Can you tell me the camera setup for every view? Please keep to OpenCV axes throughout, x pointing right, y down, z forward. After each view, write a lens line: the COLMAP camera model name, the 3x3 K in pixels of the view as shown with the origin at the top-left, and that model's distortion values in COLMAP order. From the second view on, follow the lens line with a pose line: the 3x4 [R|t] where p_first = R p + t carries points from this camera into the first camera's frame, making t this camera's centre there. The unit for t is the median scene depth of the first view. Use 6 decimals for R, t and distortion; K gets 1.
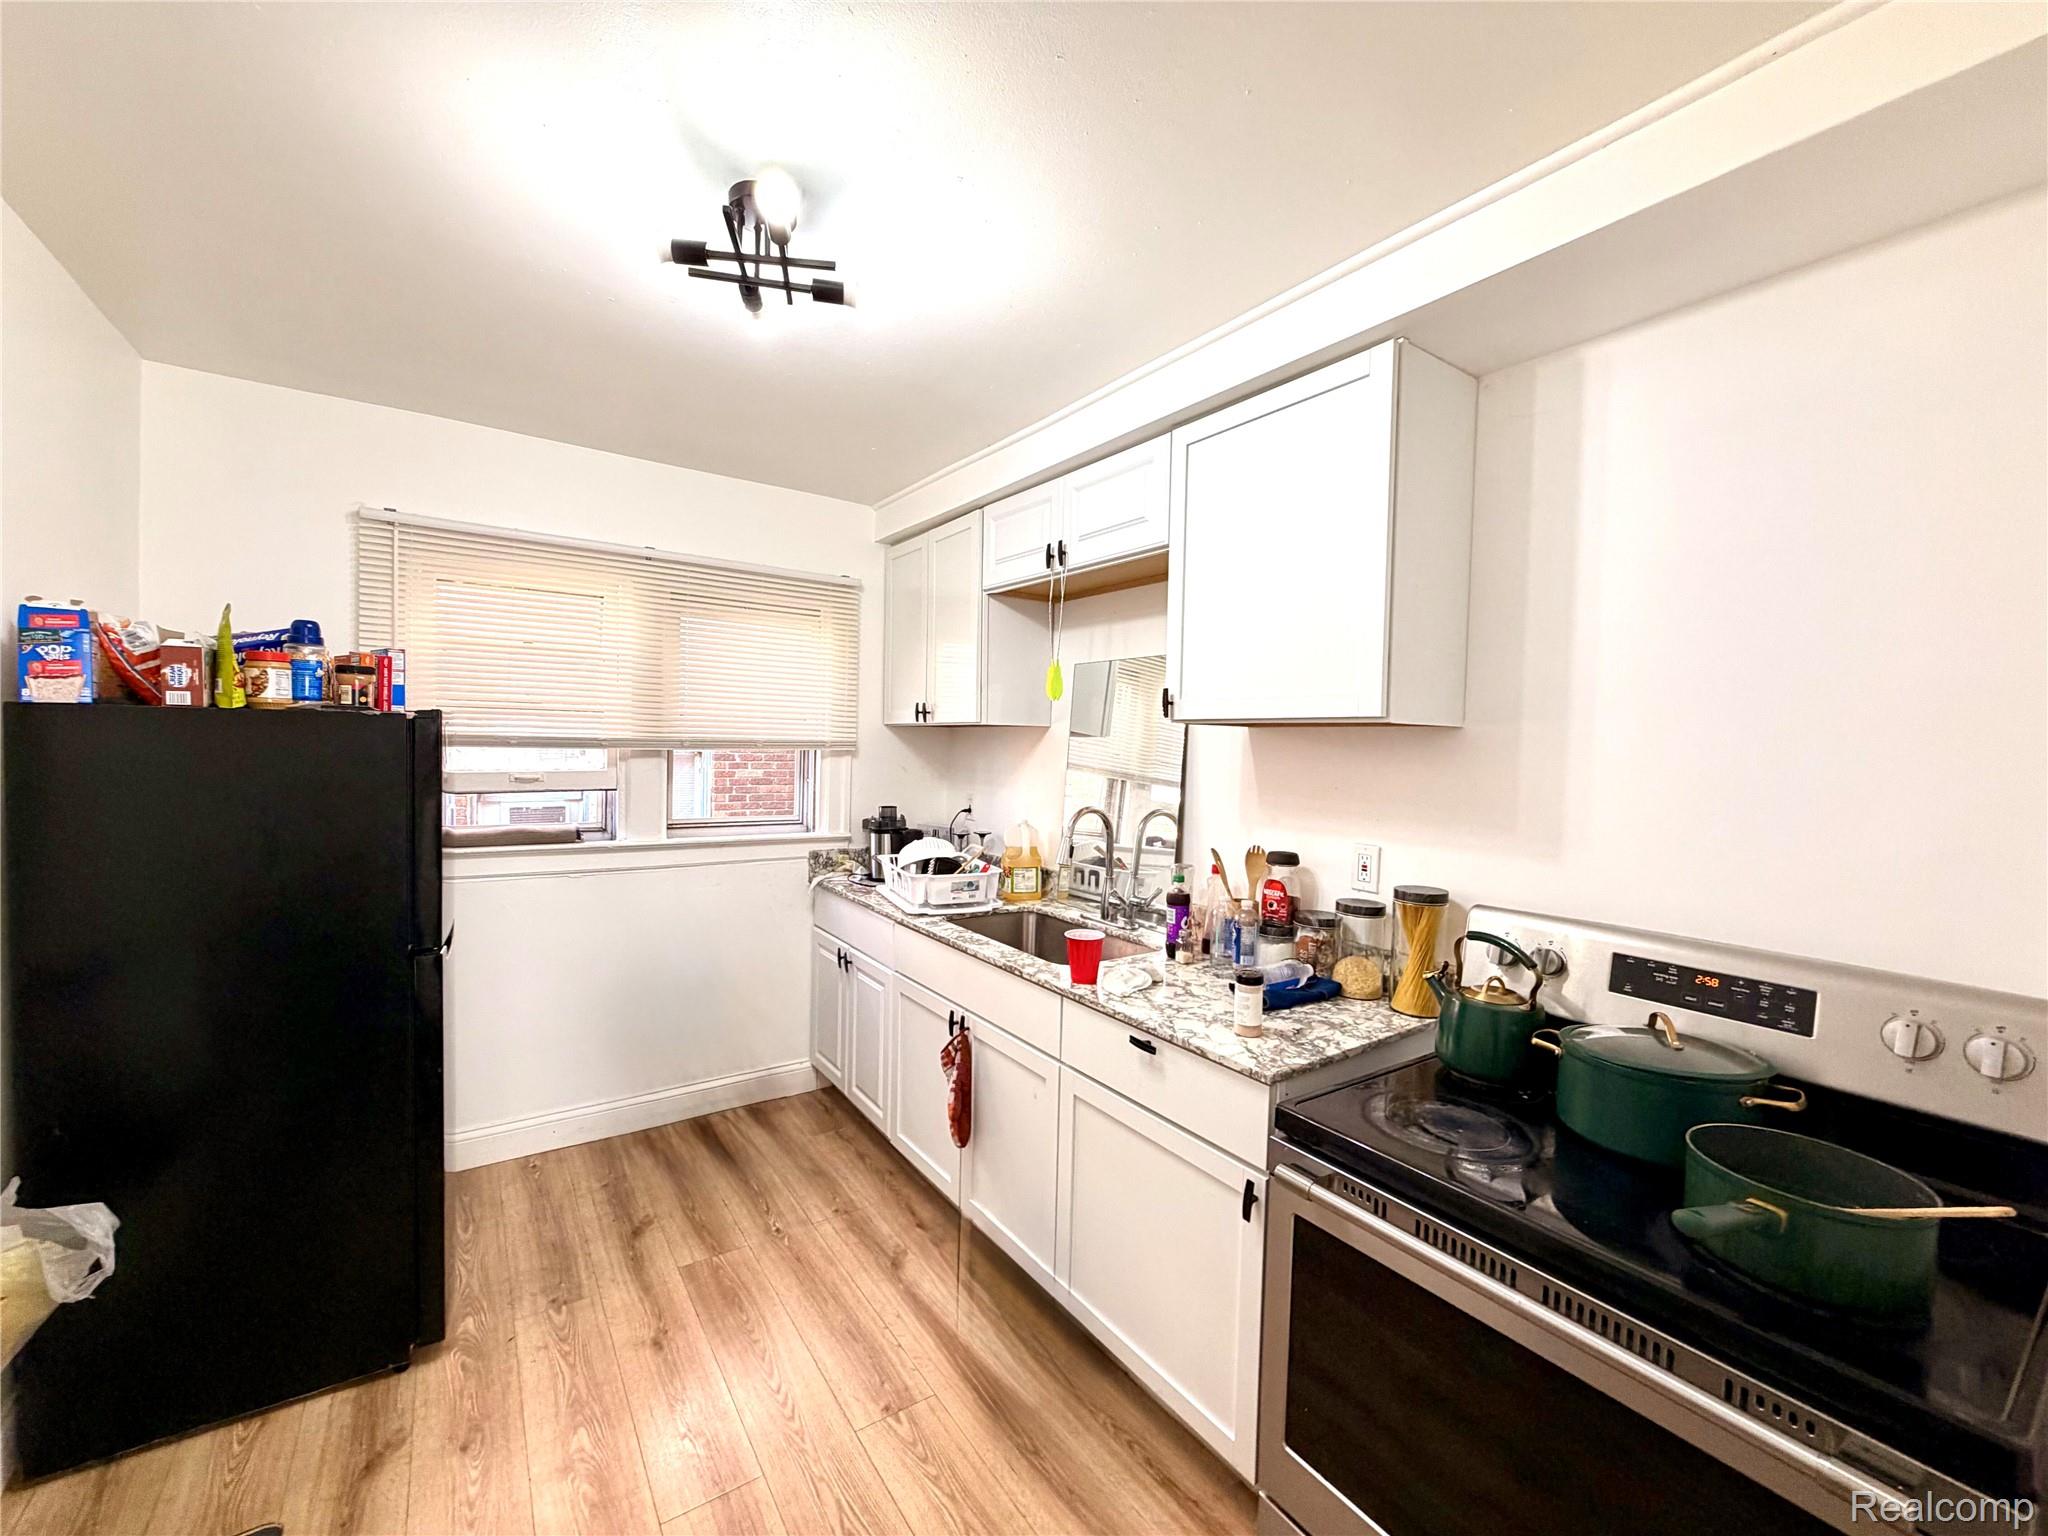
lens RADIAL K [[819.6, 0, 1015.0], [0, 819.6, 768.8], [0, 0, 1]] dist [-0.000149, 0.000338]
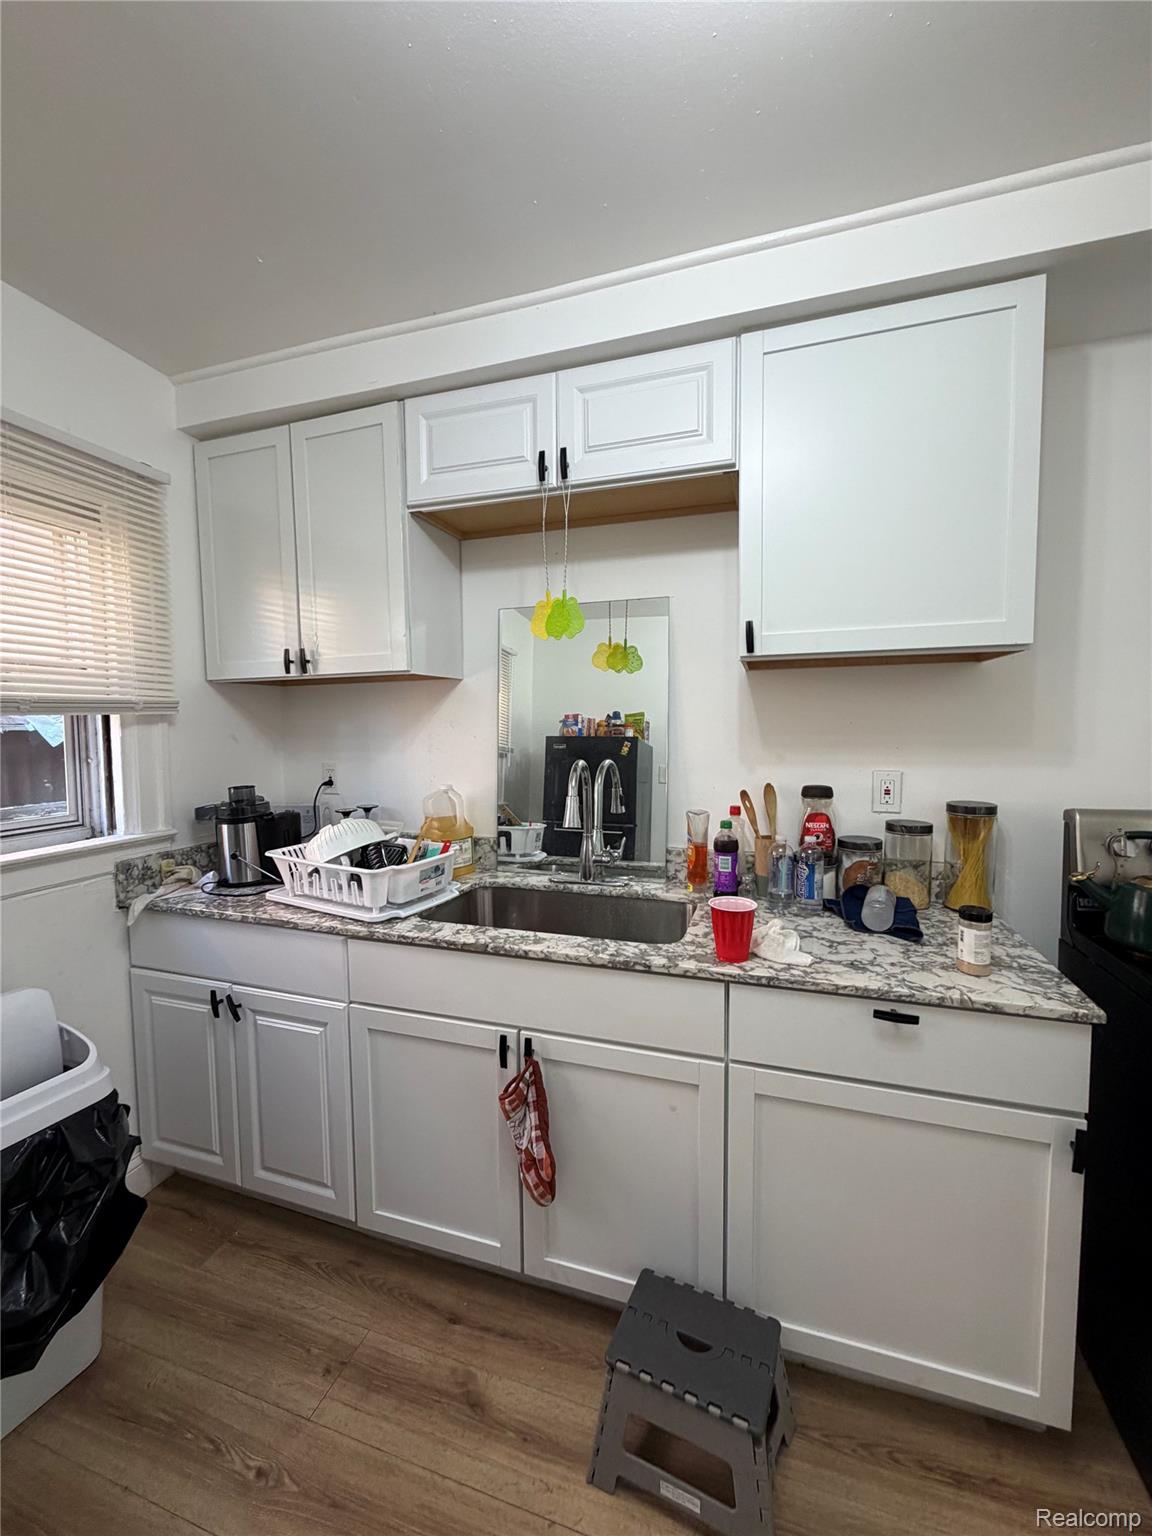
lens RADIAL K [[614.7, 0, 576.5], [0, 614.7, 760.9], [0, 0, 1]] dist [-0.000149, 0.000338]
pose [[0.791756, -0.072402, 0.606532, -0.329848], [0.050948, 0.997318, 0.052543, 0.010336], [-0.608709, -0.010699, 0.793321, 0.469508]]
